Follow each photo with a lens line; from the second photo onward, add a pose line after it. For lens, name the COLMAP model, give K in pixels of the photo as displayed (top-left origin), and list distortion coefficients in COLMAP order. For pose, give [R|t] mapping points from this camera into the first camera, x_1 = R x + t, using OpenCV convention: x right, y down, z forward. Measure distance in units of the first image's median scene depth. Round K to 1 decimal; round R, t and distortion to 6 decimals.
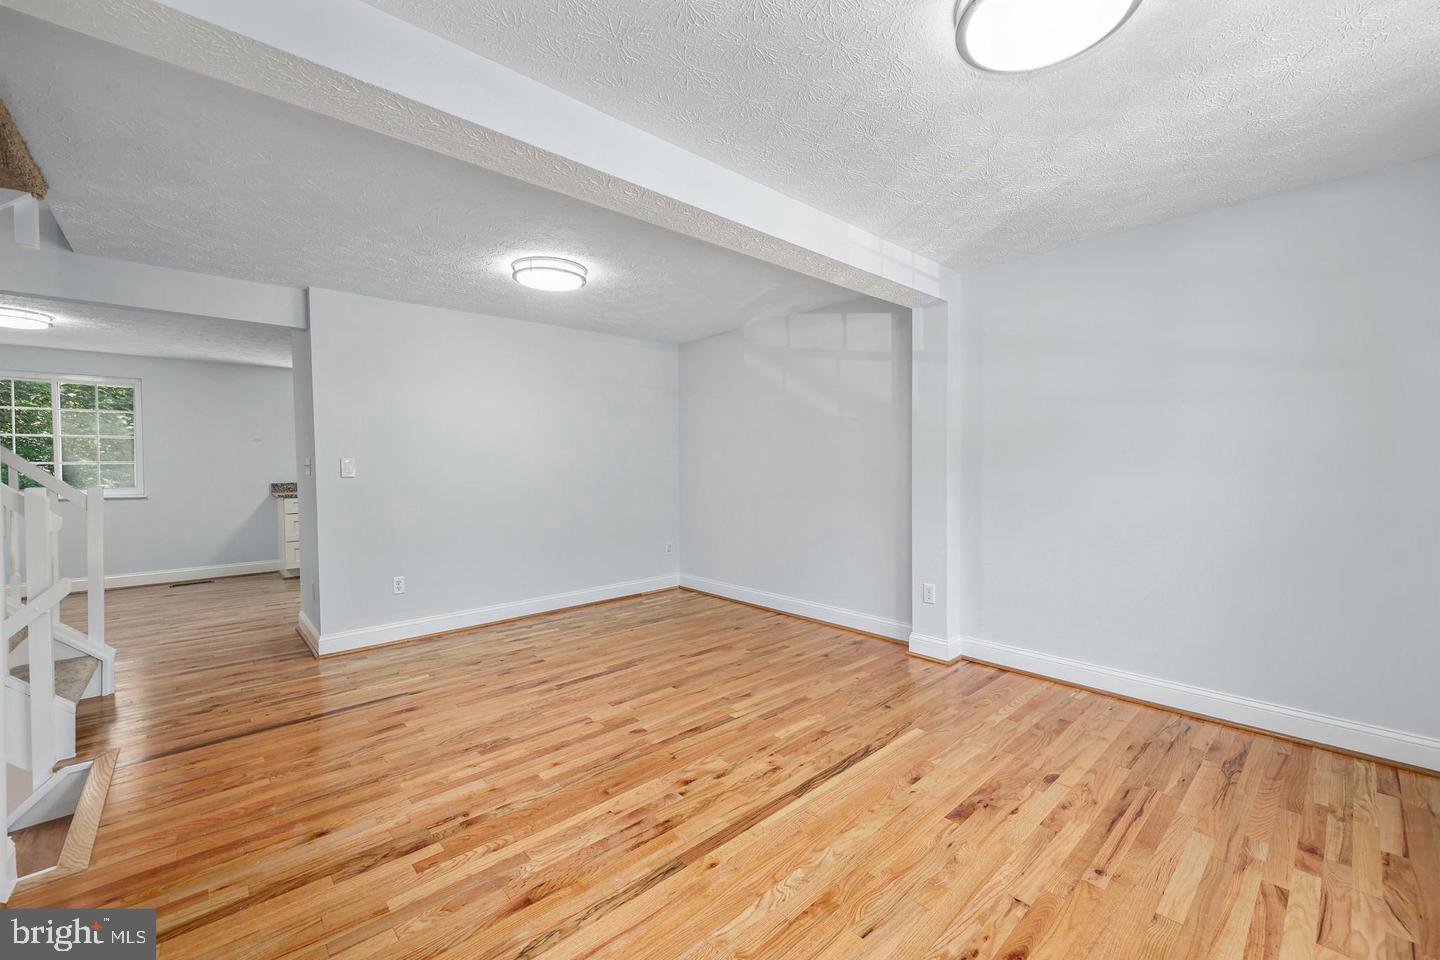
lens RADIAL K [[581.9, 0, 737.2], [0, 581.9, 481.1], [0, 0, 1]] dist [0.000112, 0.000037]
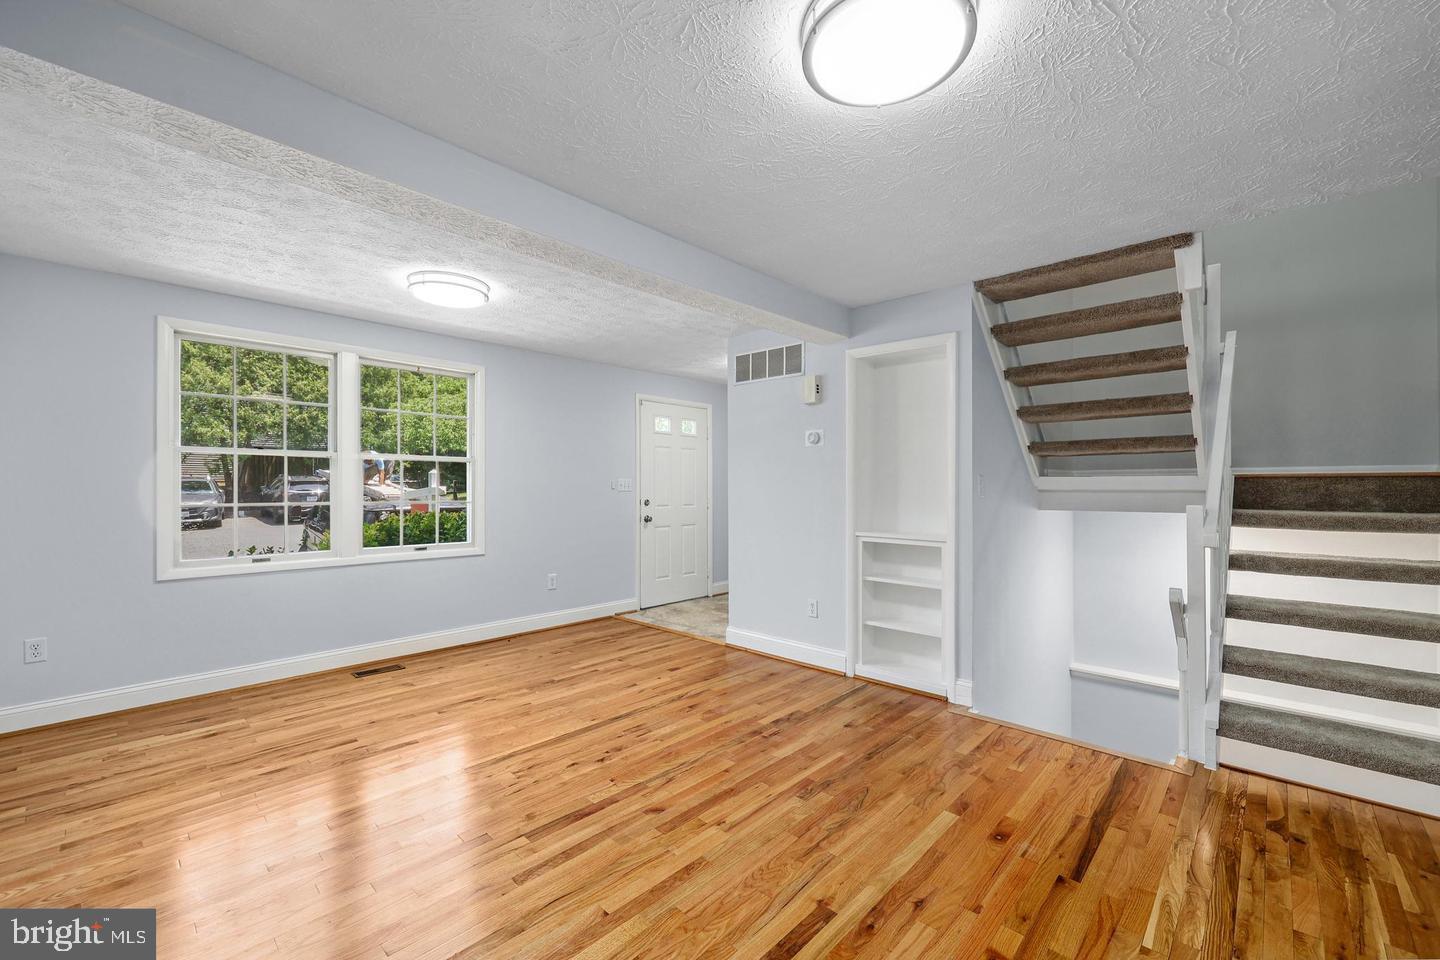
lens RADIAL K [[586.9, 0, 708.5], [0, 586.9, 482.4], [0, 0, 1]] dist [-0.000259, 0.000075]
pose [[-0.999583, 0.009737, -0.027193, -0.198810], [0.009196, 0.999758, 0.019978, -0.043175], [0.027381, 0.019719, -0.999431, 1.578741]]
